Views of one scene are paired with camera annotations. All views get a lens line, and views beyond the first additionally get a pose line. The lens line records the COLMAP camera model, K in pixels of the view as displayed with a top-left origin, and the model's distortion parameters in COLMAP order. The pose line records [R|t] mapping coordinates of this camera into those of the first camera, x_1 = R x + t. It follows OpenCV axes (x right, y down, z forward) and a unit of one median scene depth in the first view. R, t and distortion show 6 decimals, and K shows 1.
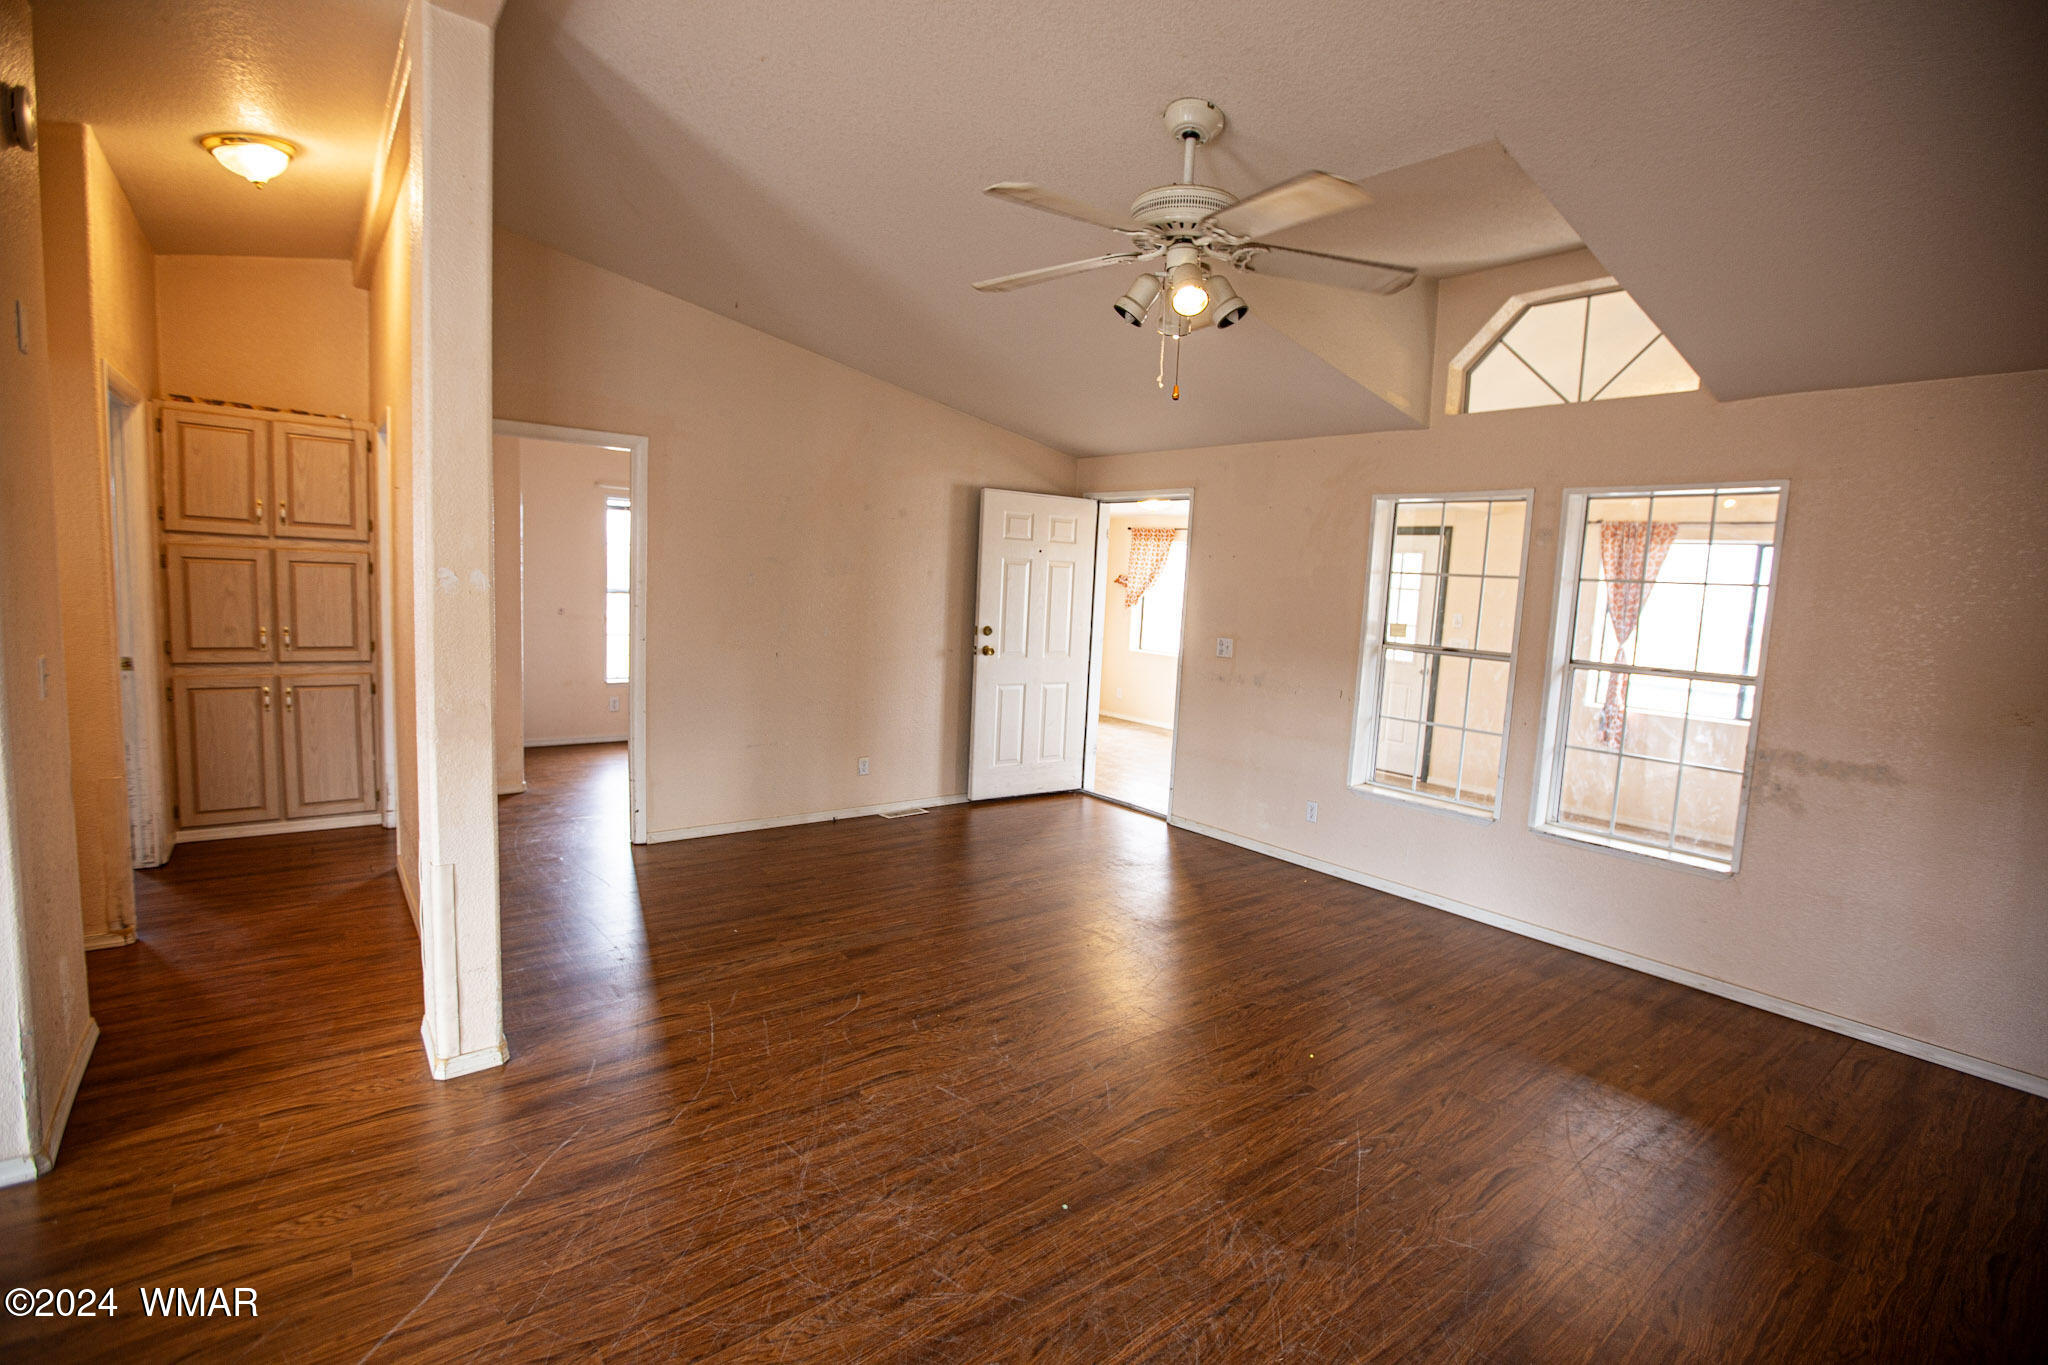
lens RADIAL K [[938.6, 0, 1035.0], [0, 938.6, 677.2], [0, 0, 1]] dist [-0.036003, 0.005245]
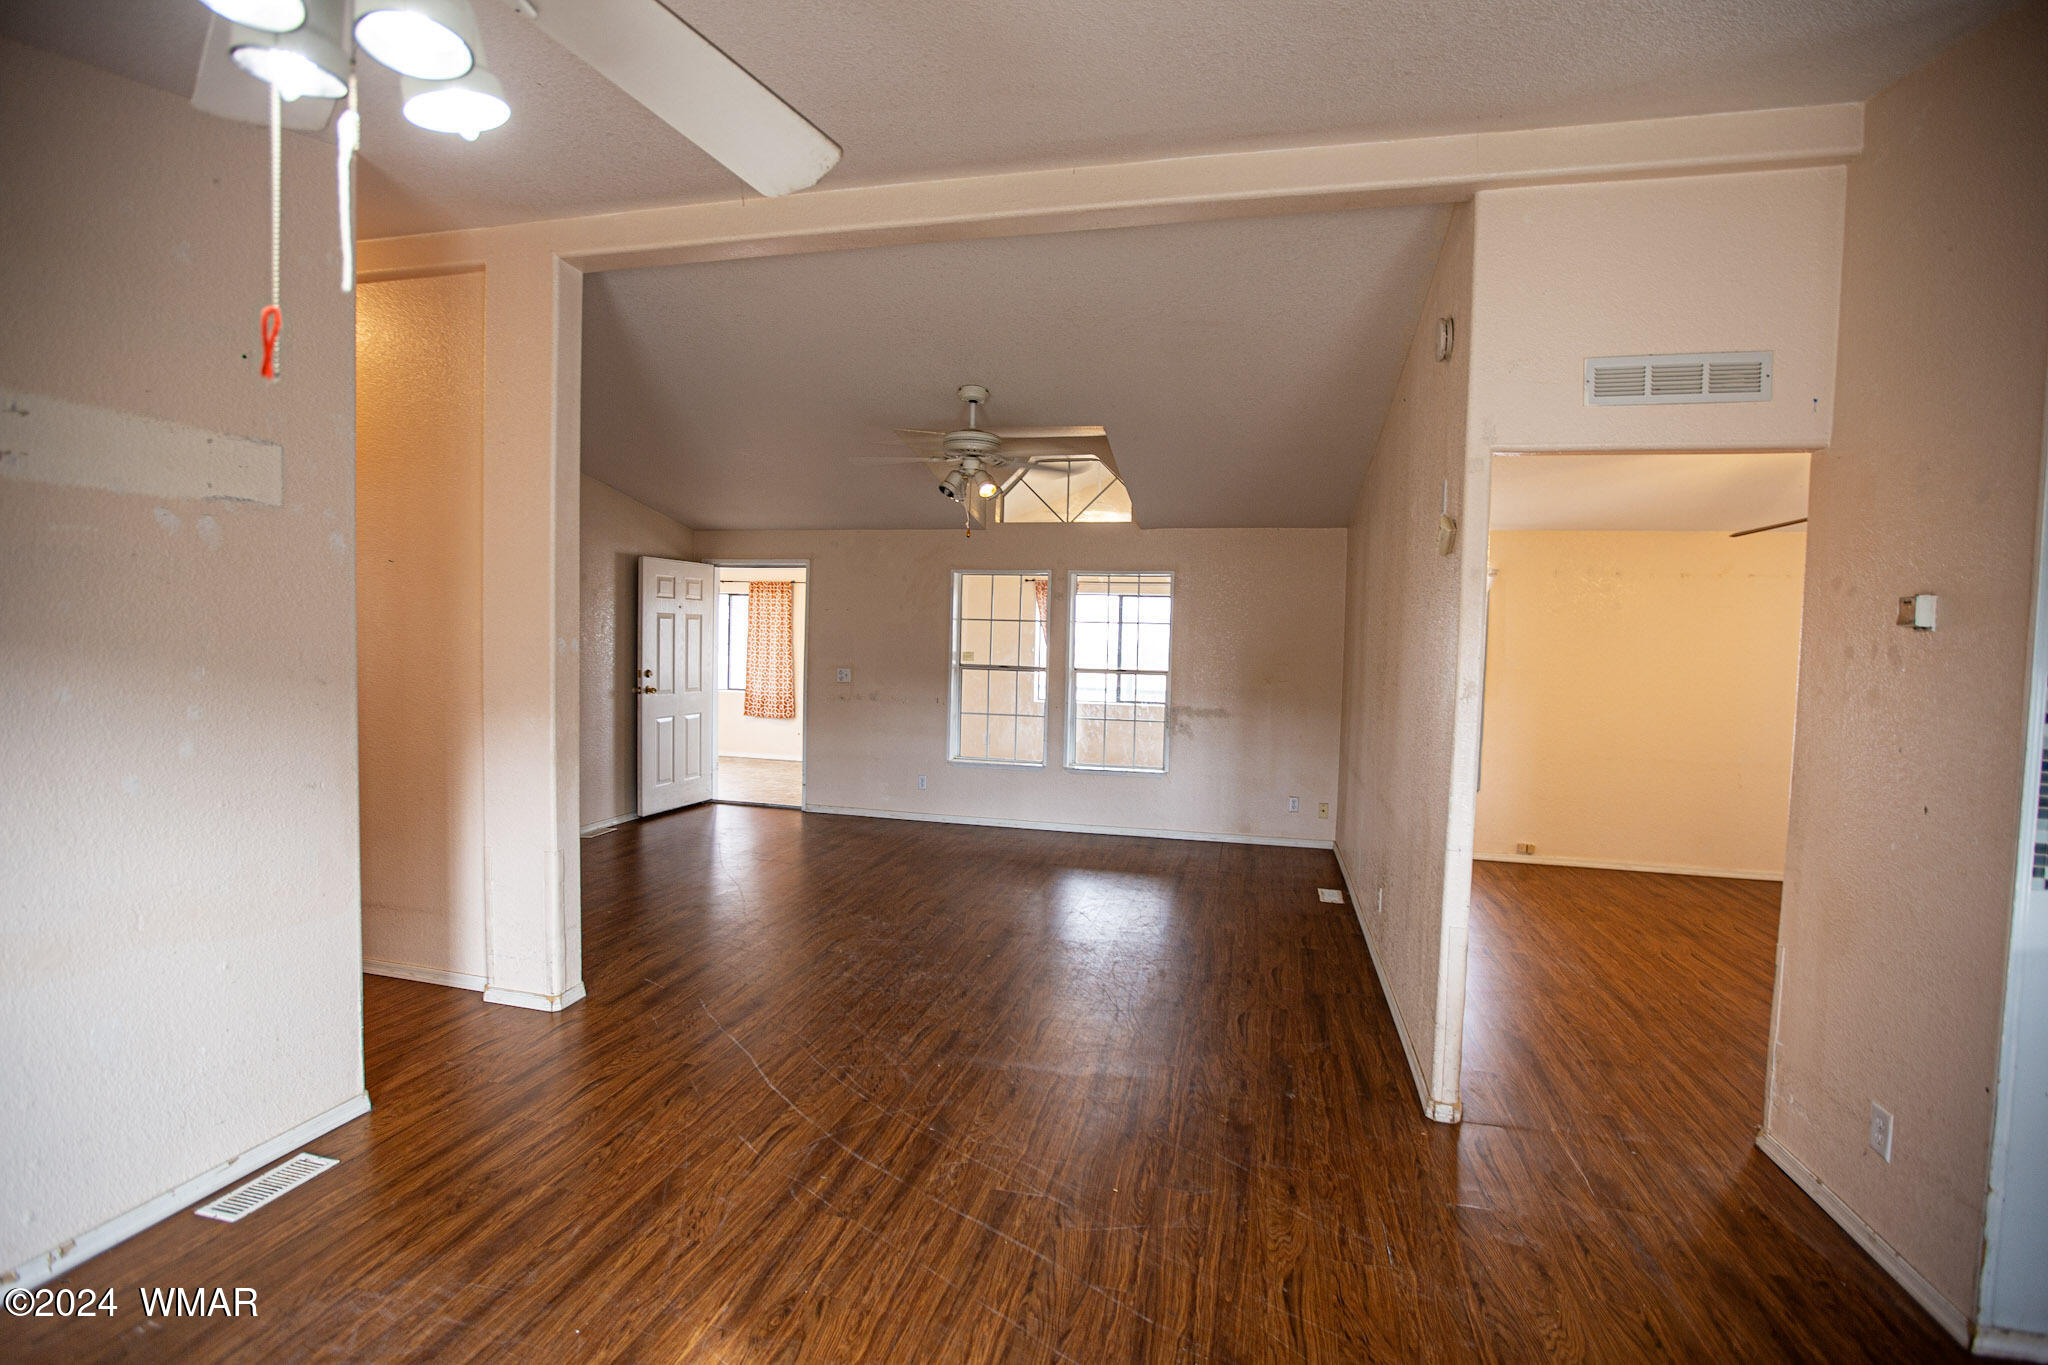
lens RADIAL K [[938.6, 0, 1008.4], [0, 938.6, 676.0], [0, 0, 1]] dist [-0.036003, 0.005245]
pose [[0.799964, -0.056300, 0.597401, -0.468659], [0.079795, 0.996728, -0.012918, 0.006981], [-0.594719, 0.058004, 0.801839, -0.275366]]
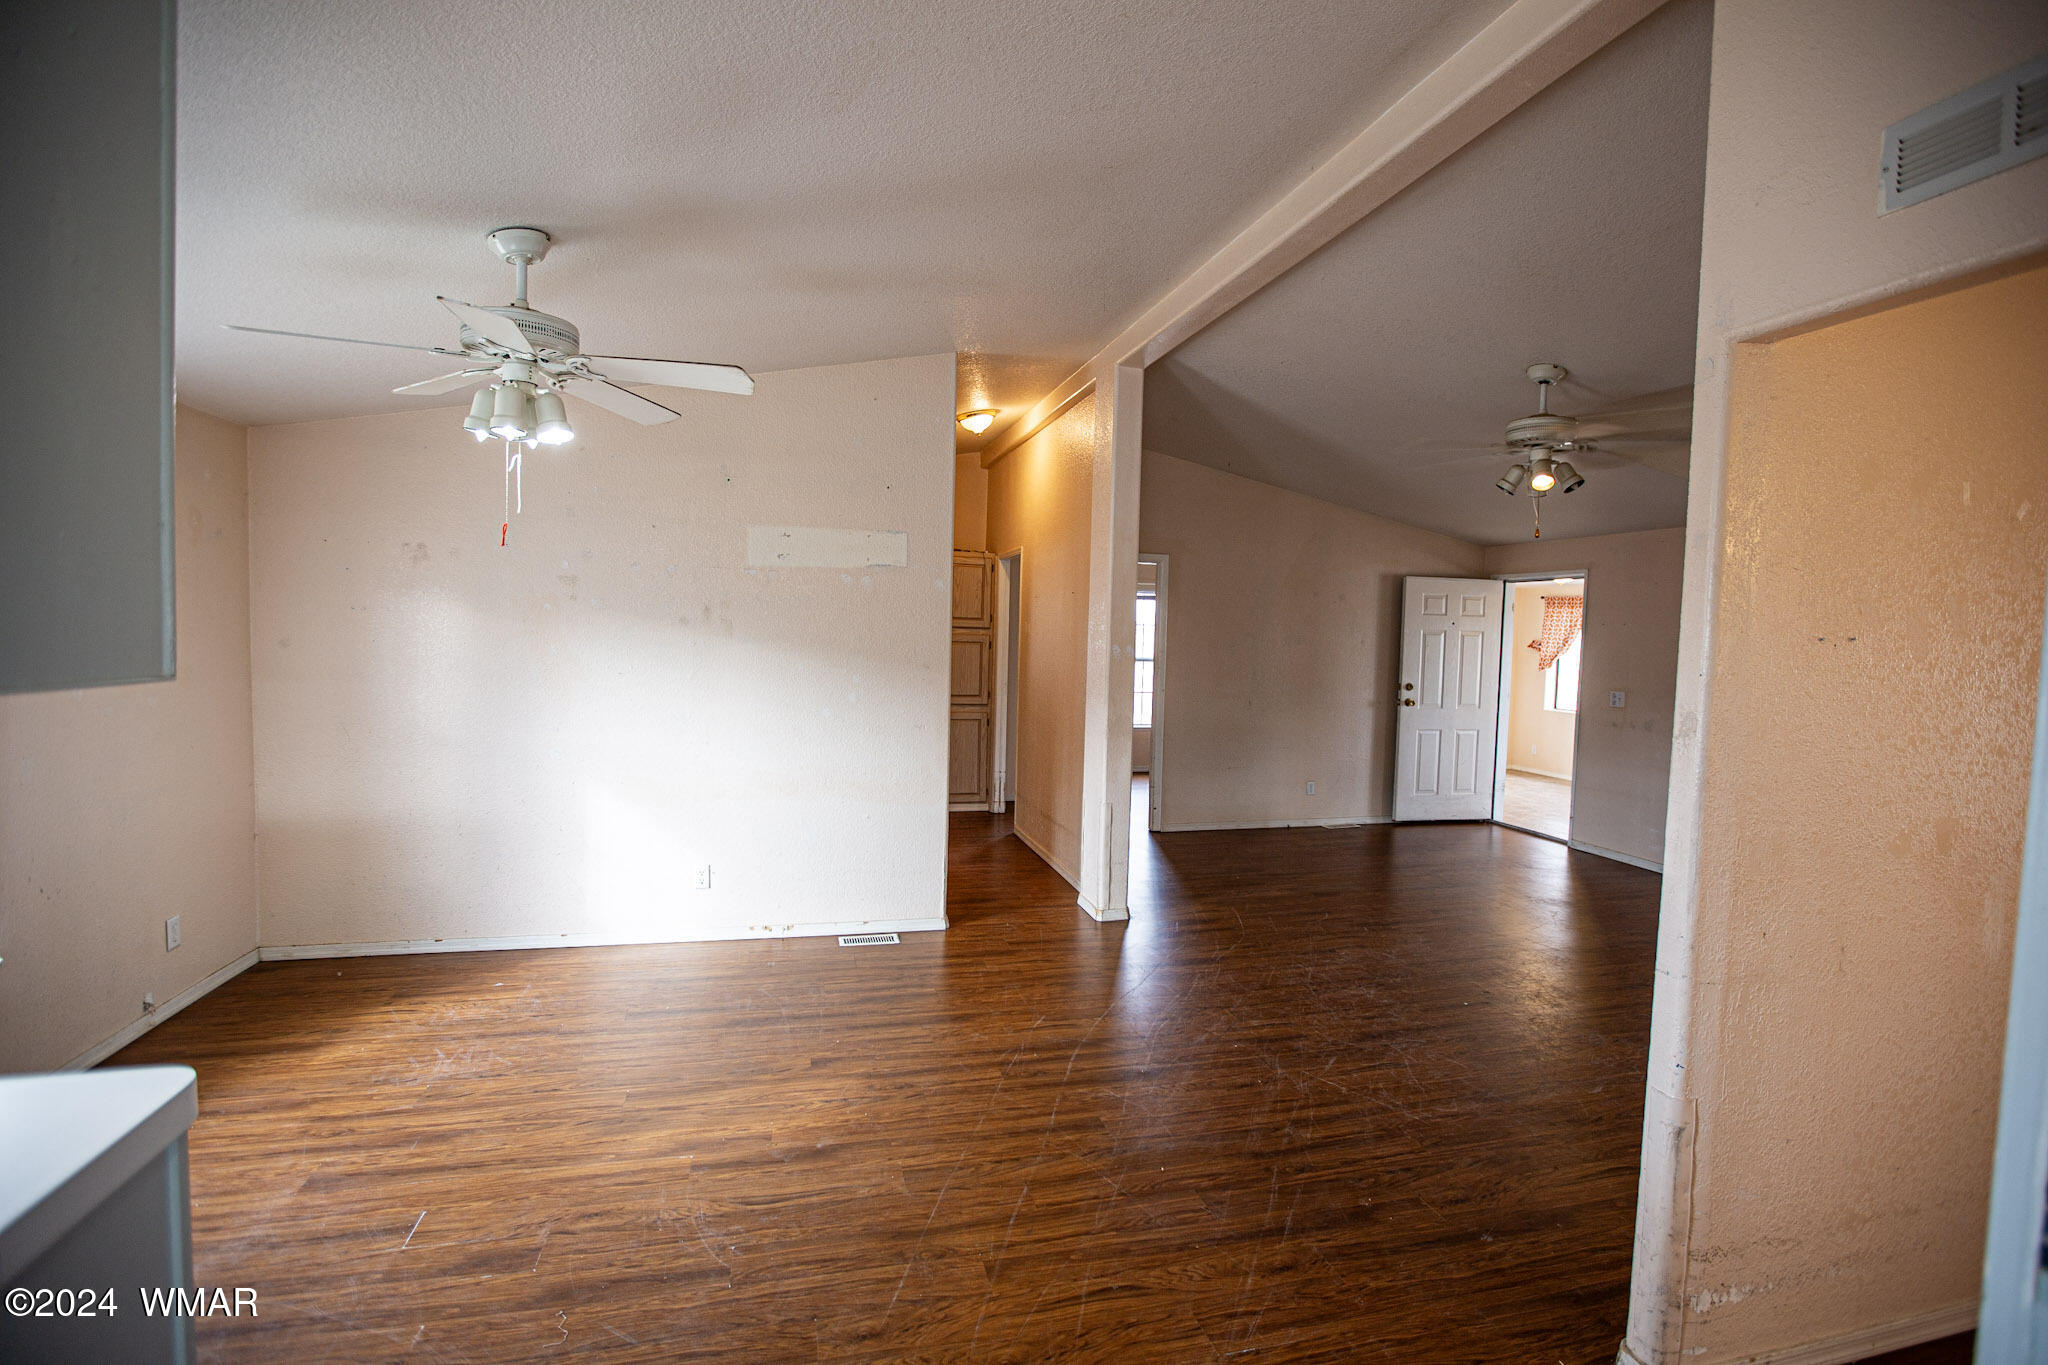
lens RADIAL K [[938.6, 0, 1052.0], [0, 938.6, 677.3], [0, 0, 1]] dist [-0.036003, 0.005245]
pose [[0.919004, -0.003948, -0.394228, 0.004293], [-0.024618, 0.997424, -0.067377, 0.041103], [0.393479, 0.071624, 0.916539, -0.414687]]
